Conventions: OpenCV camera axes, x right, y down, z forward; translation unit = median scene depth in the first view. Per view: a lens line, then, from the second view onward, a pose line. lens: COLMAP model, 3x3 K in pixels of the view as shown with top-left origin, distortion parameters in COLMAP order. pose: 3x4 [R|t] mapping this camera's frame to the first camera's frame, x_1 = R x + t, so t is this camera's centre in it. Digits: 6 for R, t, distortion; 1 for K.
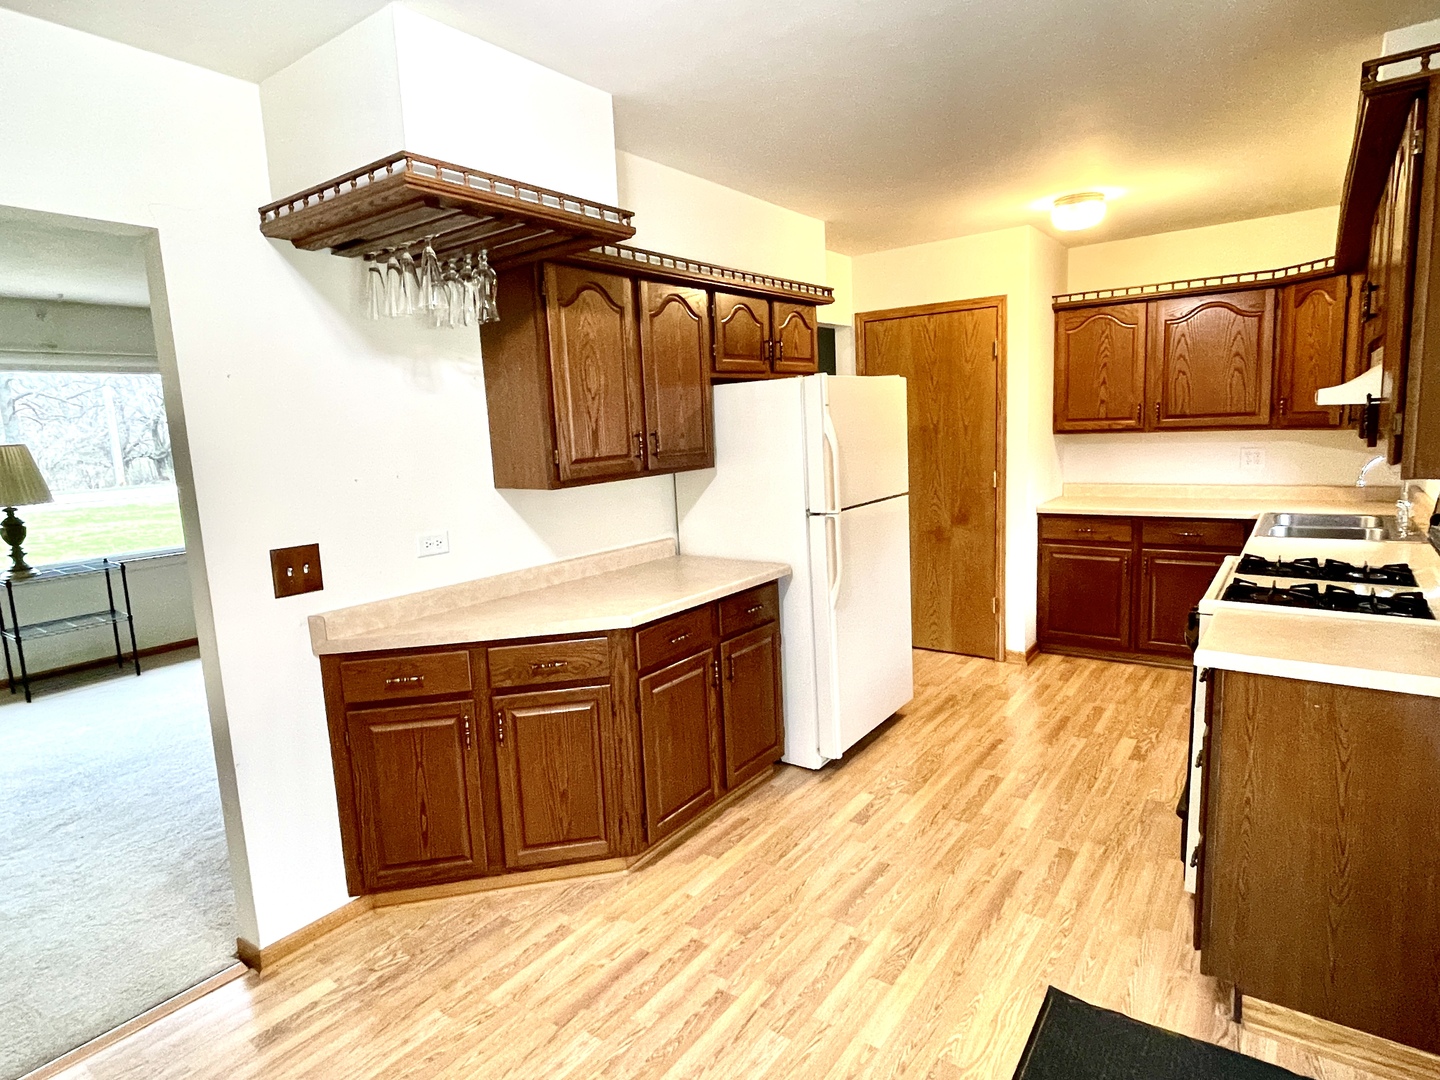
lens RADIAL K [[799.5, 0, 723.5], [0, 799.5, 539.5], [0, 0, 1]] dist [0.000801, 0.000356]
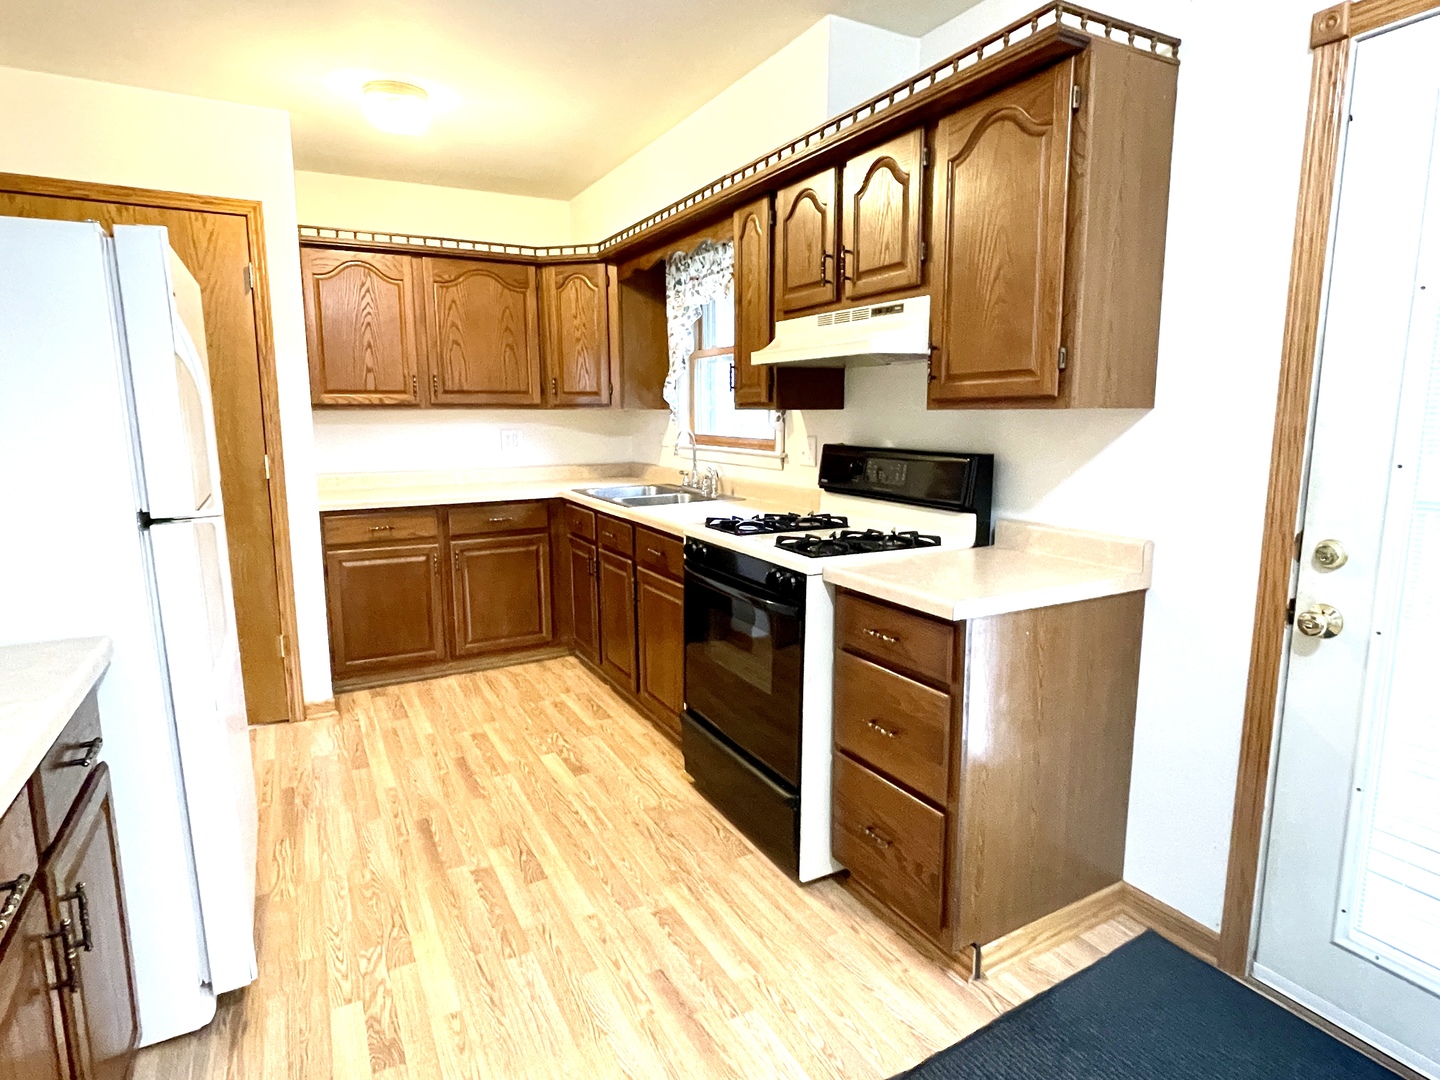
lens RADIAL K [[799.5, 0, 723.5], [0, 799.5, 536.2], [0, 0, 1]] dist [0.000801, 0.000356]
pose [[0.421655, -0.099229, 0.901311, -0.134063], [0.117793, 0.991566, 0.054059, -0.006511], [-0.899073, 0.083374, 0.429787, 0.361876]]
